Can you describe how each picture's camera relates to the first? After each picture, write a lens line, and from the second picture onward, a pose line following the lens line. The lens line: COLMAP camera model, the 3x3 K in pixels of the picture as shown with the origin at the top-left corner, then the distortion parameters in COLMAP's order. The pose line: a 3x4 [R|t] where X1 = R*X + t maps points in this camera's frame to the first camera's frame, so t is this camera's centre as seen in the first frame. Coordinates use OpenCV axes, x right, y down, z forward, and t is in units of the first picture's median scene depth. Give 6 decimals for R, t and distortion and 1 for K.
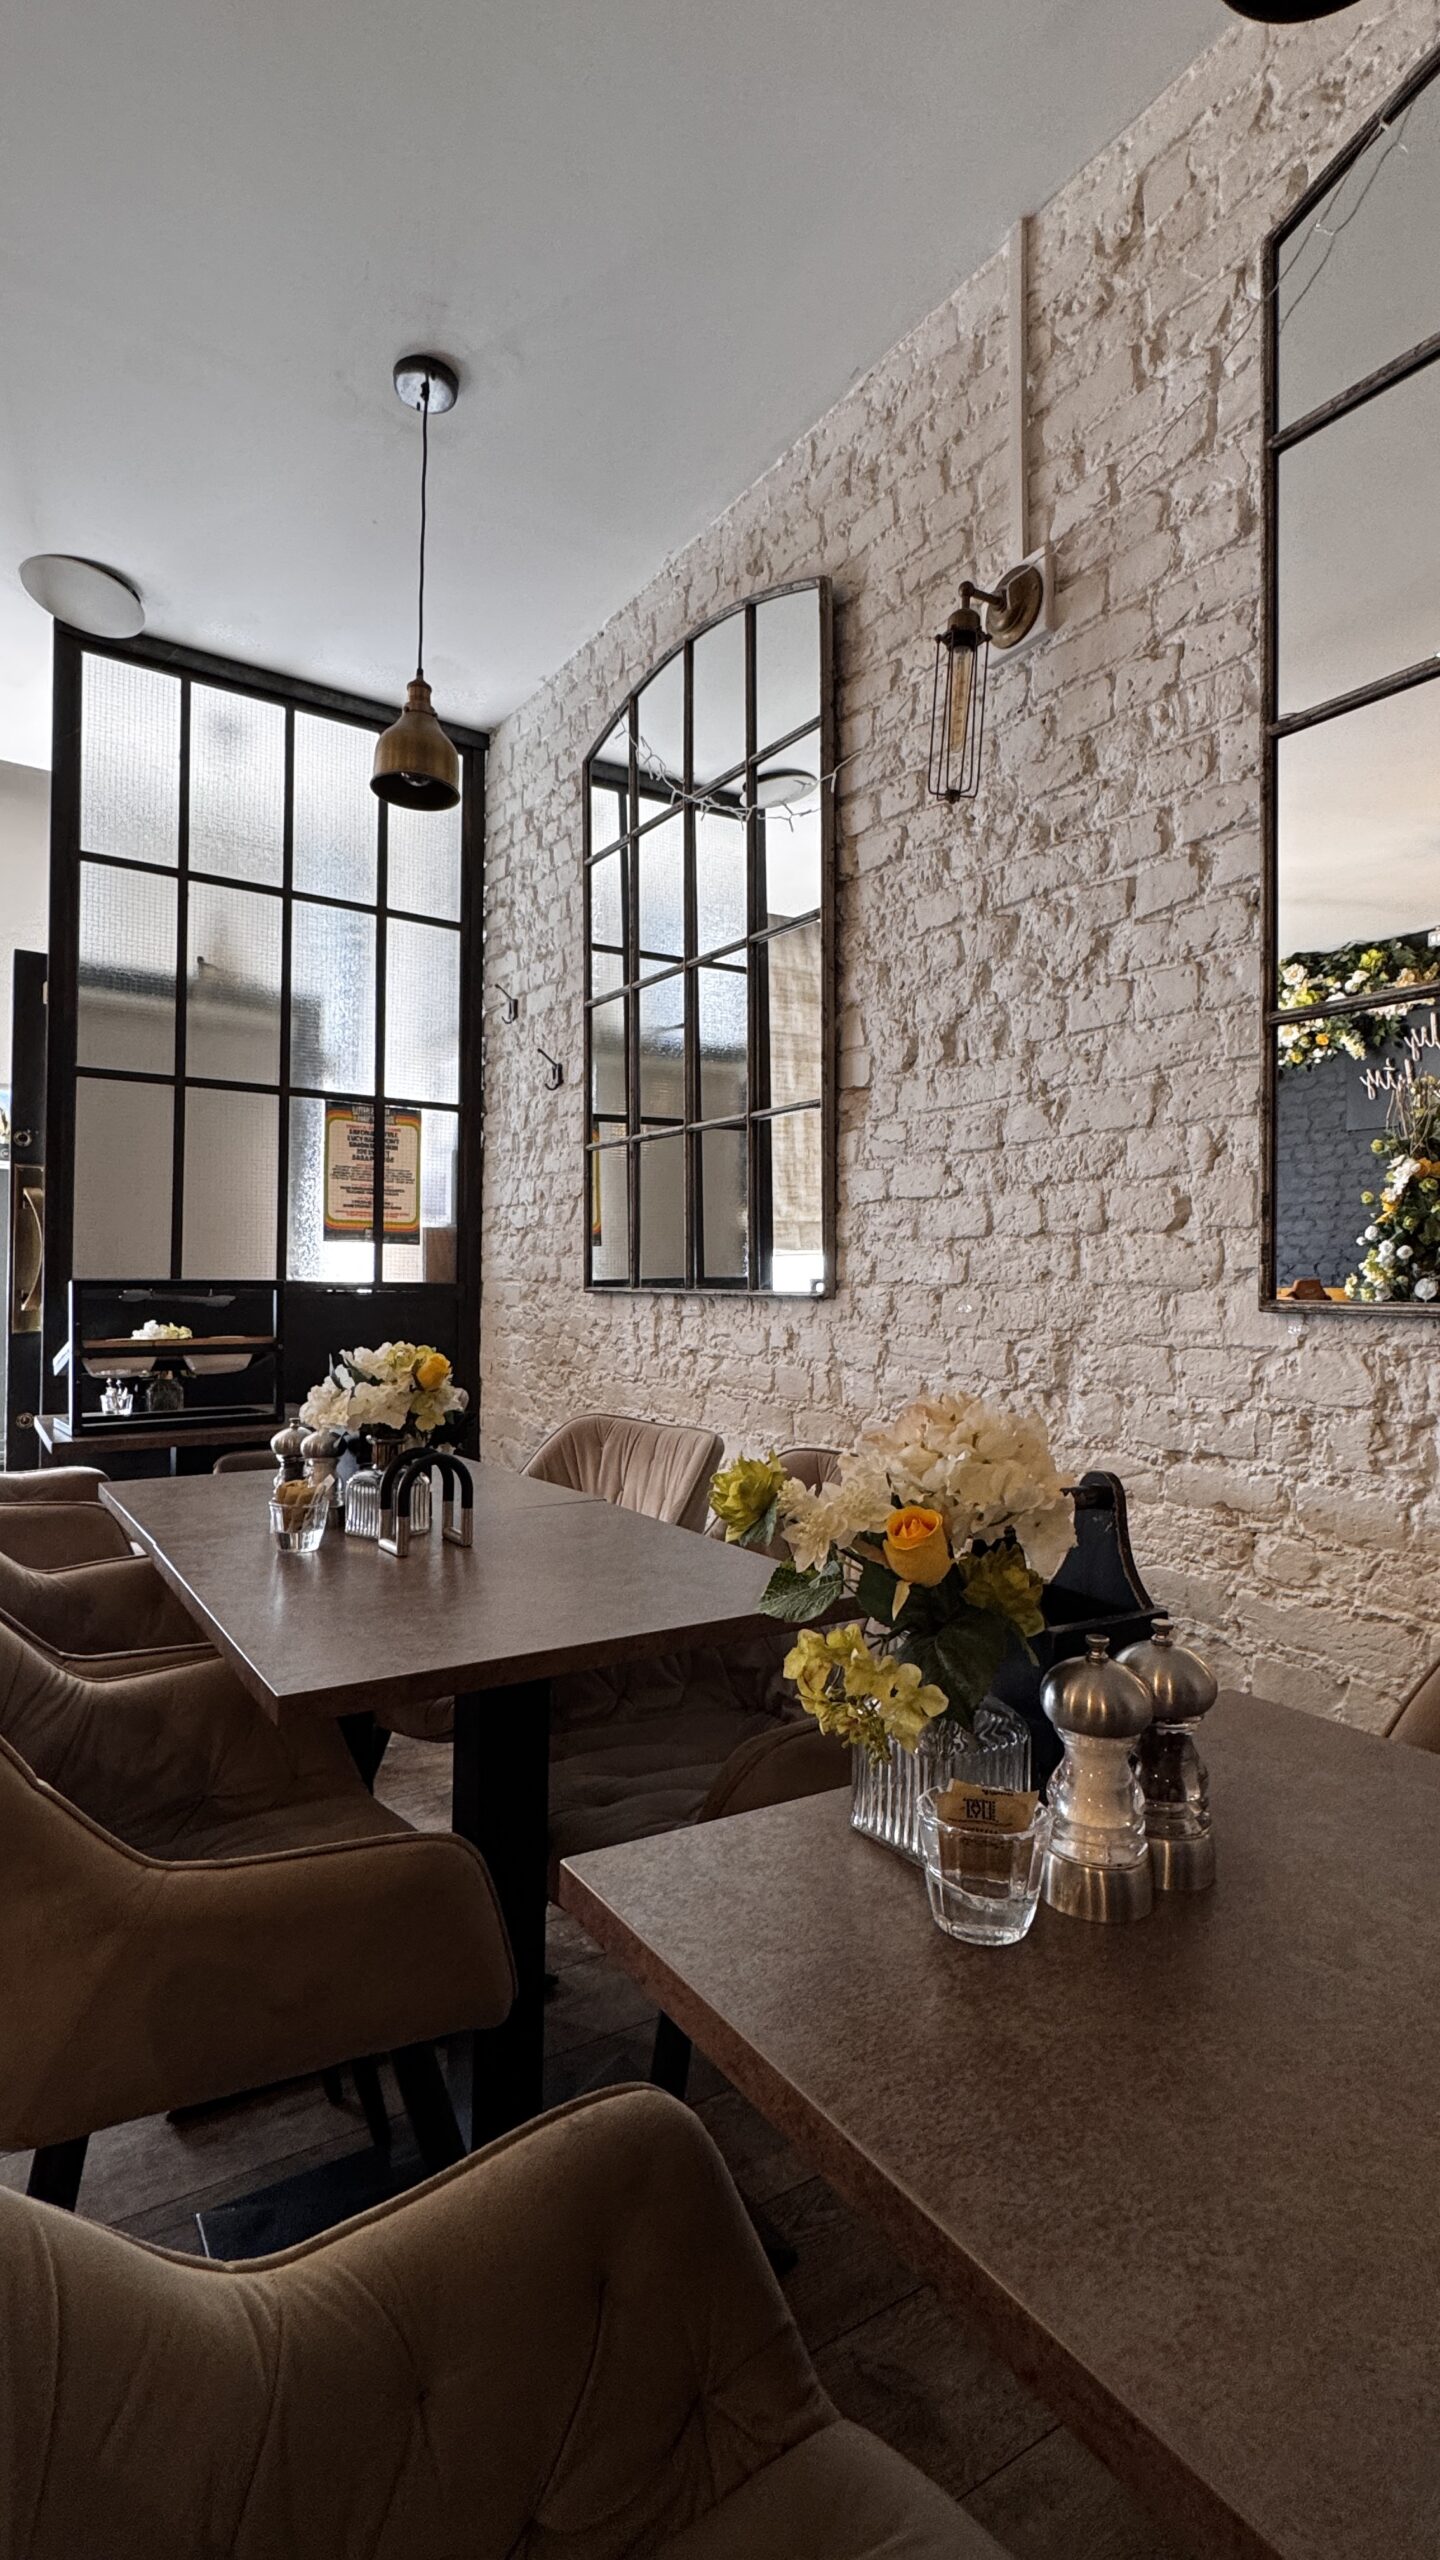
lens RADIAL K [[1193.6, 0, 721.0], [0, 1193.6, 1276.1], [0, 0, 1]] dist [-0.003130, -0.000856]
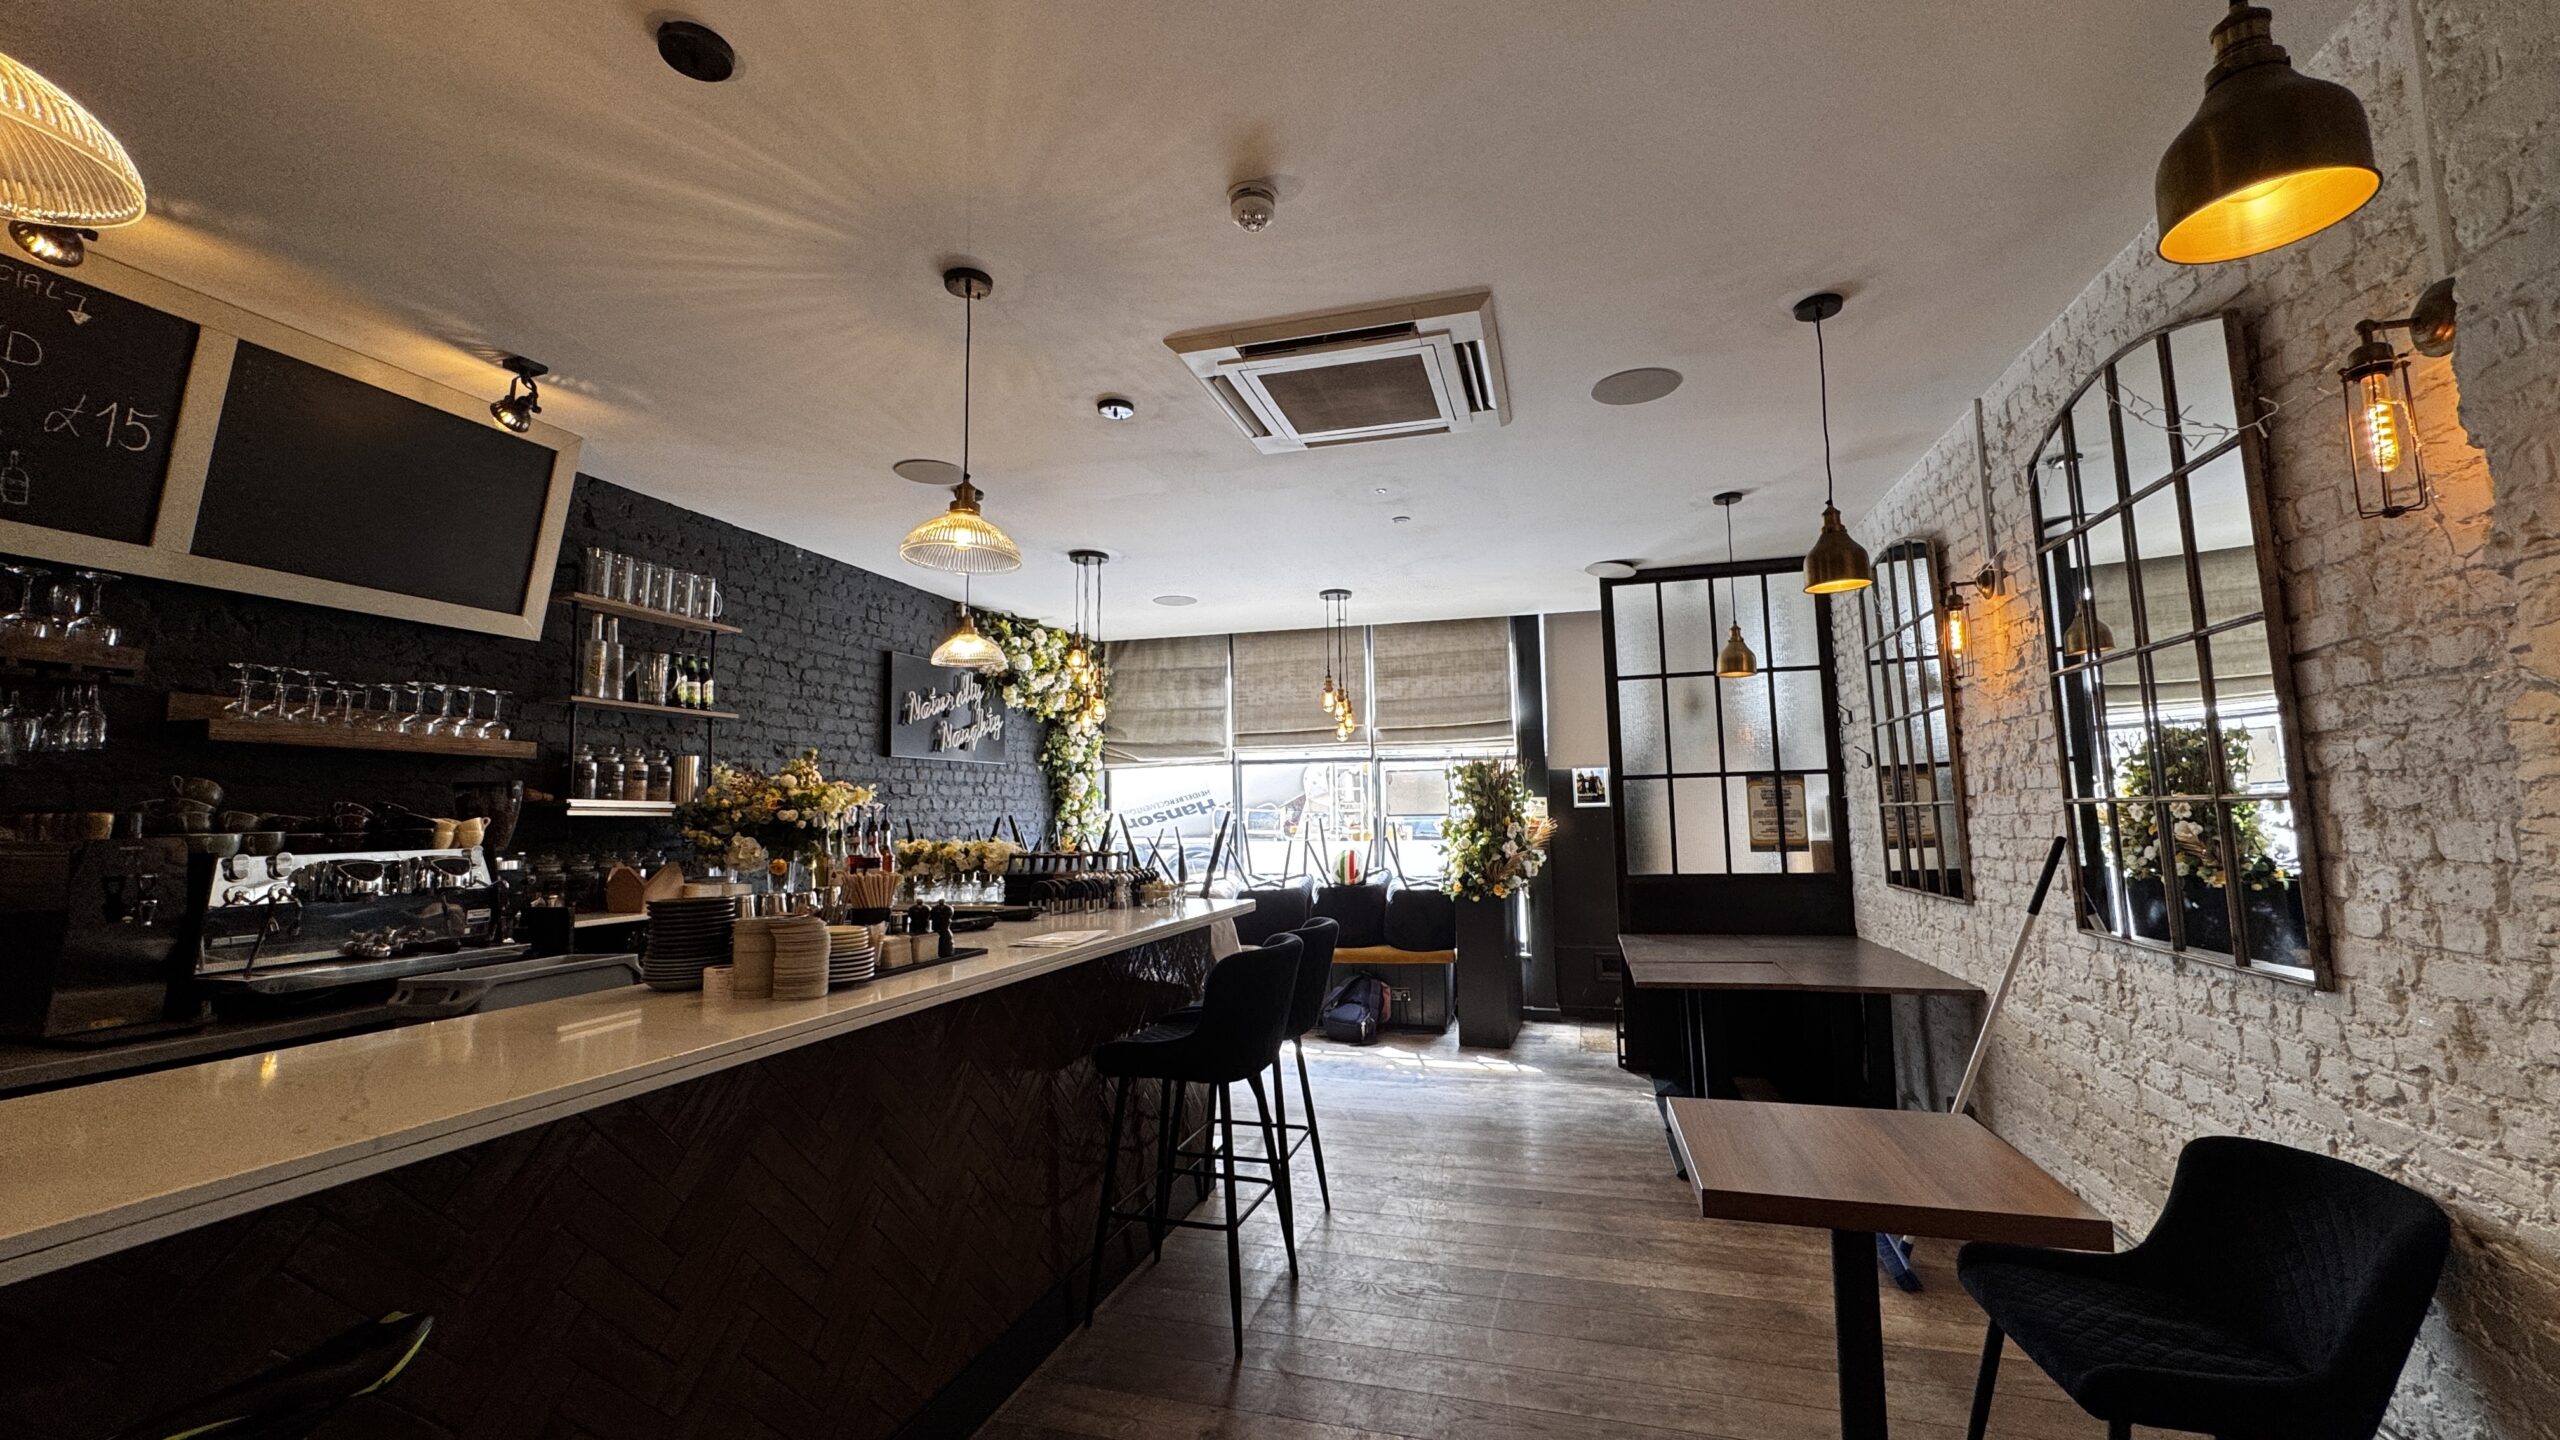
lens RADIAL K [[1022.1, 0, 1280.0], [0, 1022.1, 720.0], [0, 0, 1]] dist [-0.001015, 0.000006]
pose [[0.641909, -0.100354, -0.760186, 0.706513], [0.036292, 0.994264, -0.100609, -0.163790], [0.765922, 0.036993, 0.641869, -0.987471]]
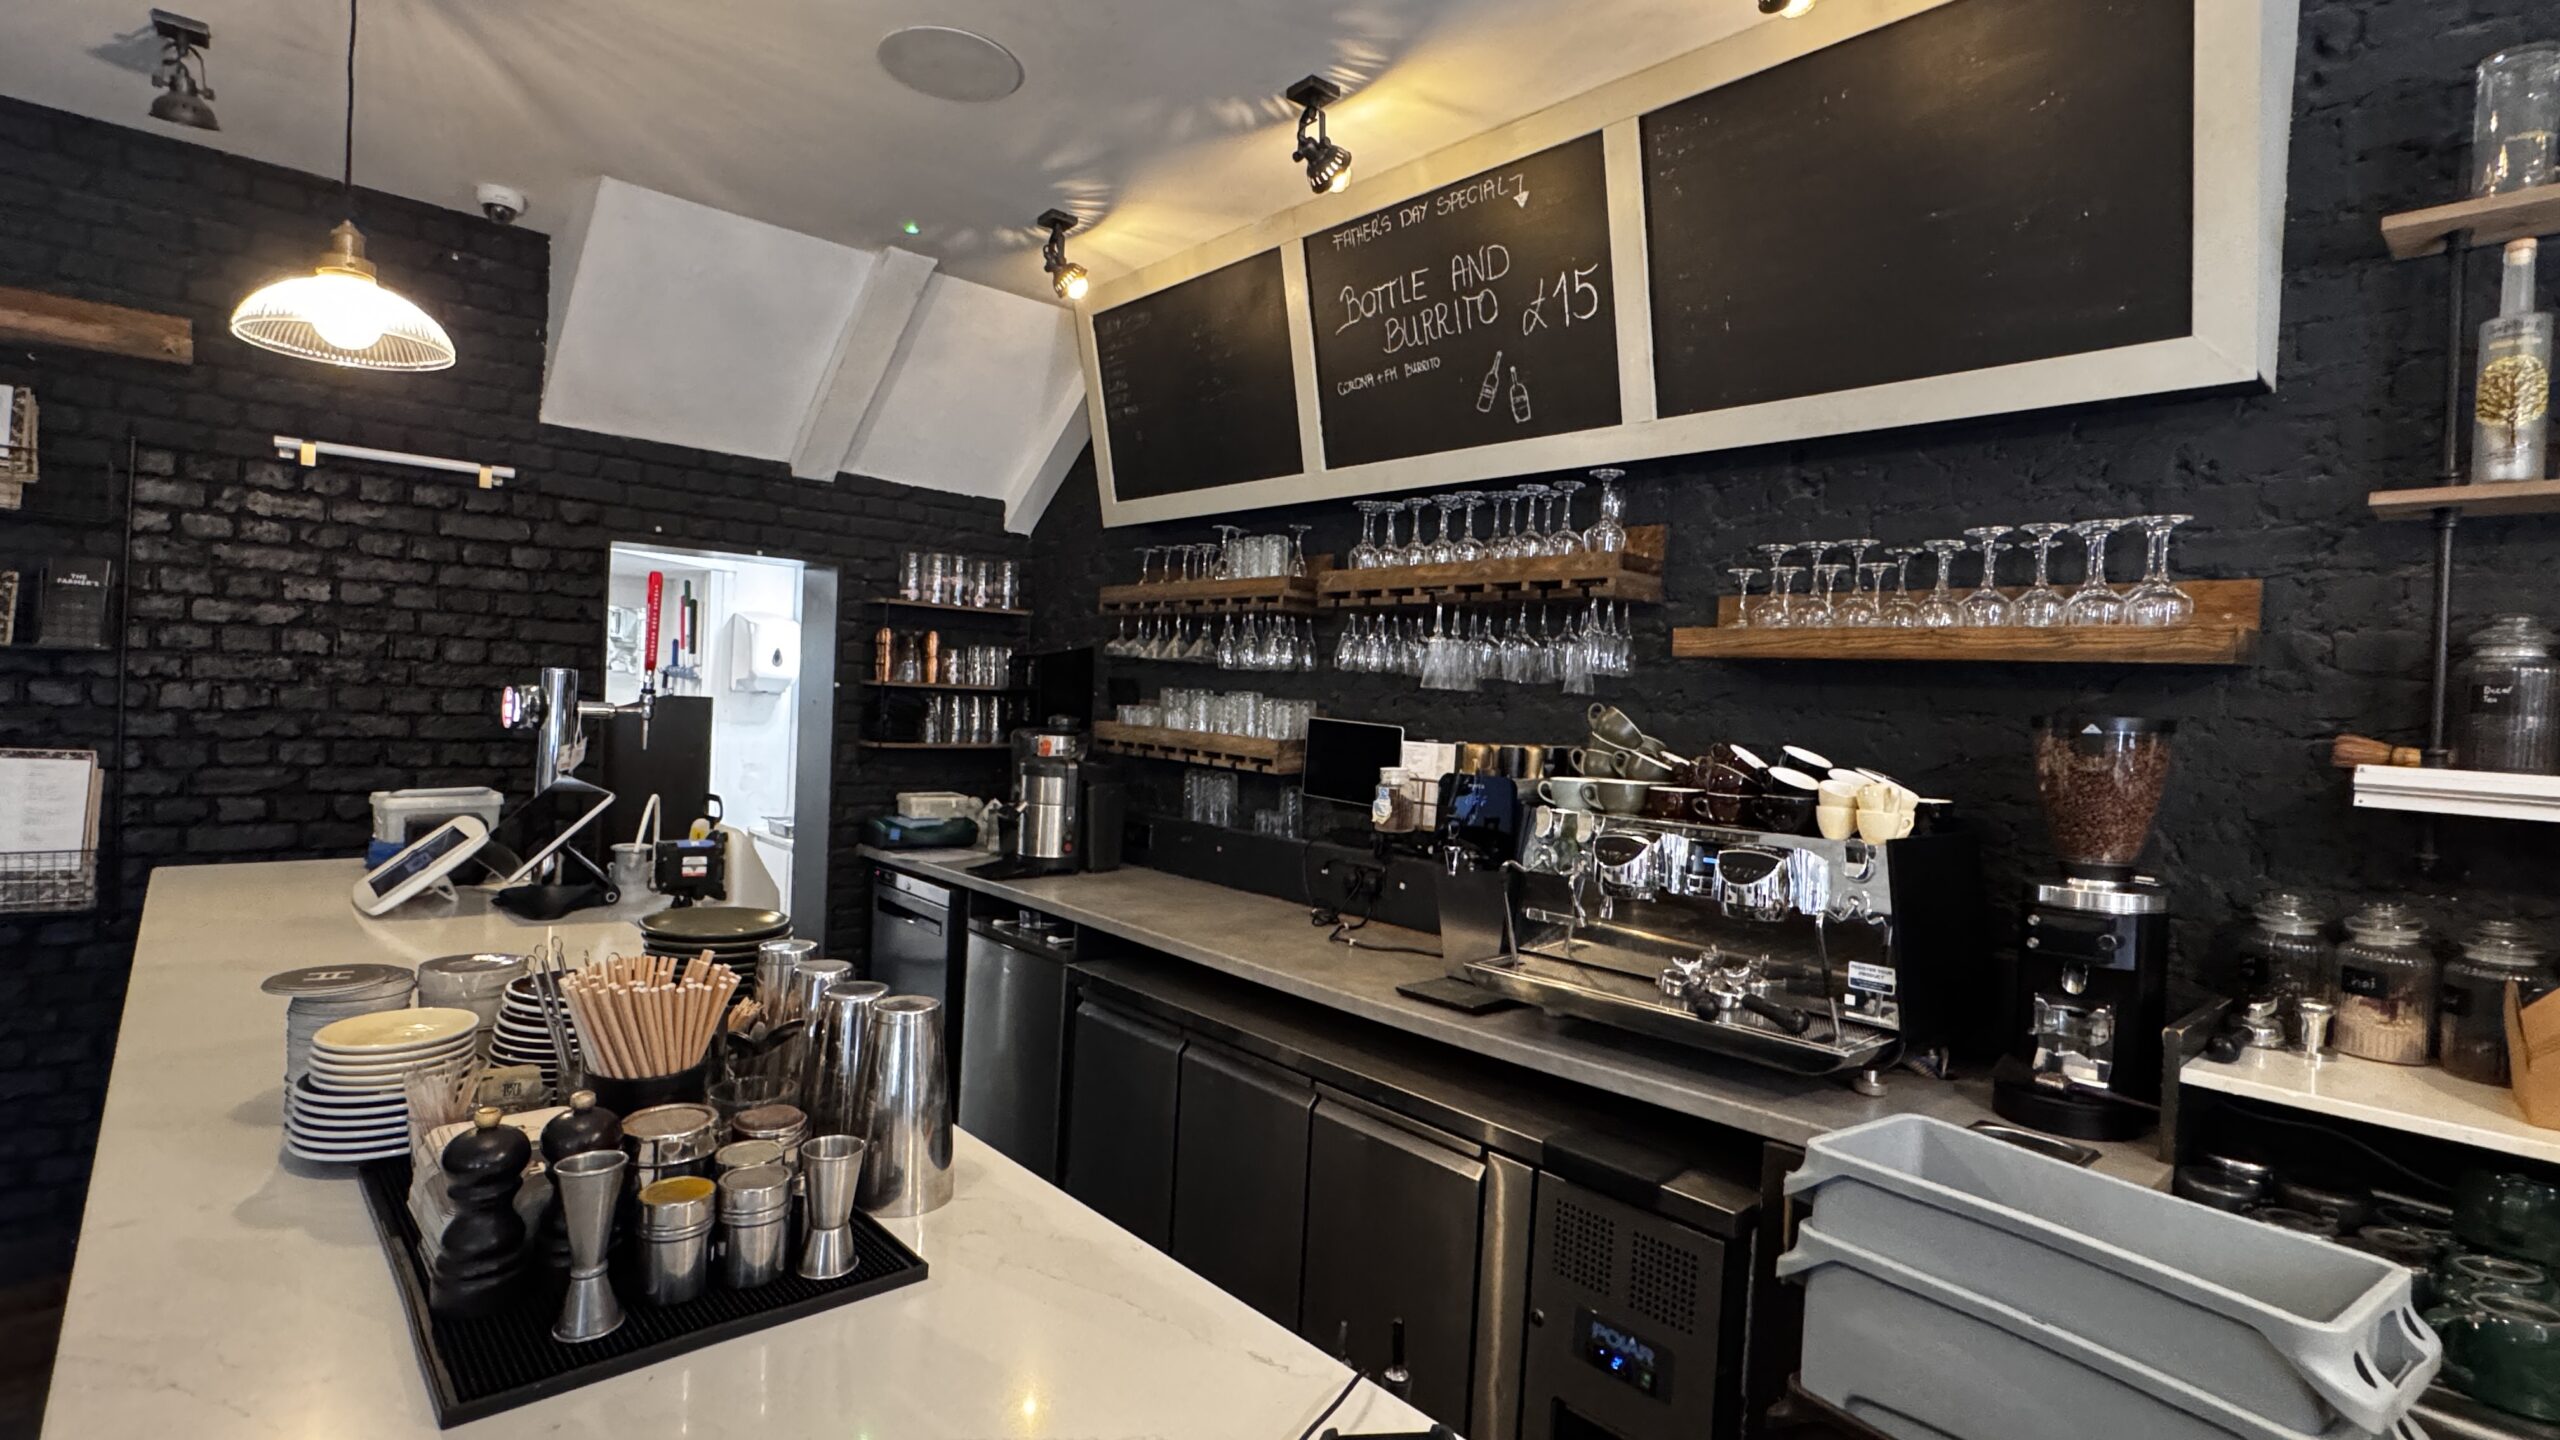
lens RADIAL K [[1177.3, 0, 1271.6], [0, 1177.3, 714.8], [0, 0, 1]] dist [-0.001230, 0.000087]
pose [[-0.986117, -0.057856, -0.155645, -0.590539], [-0.058978, 0.998256, 0.002596, -0.241254], [0.155224, 0.011740, -0.987810, -0.139646]]
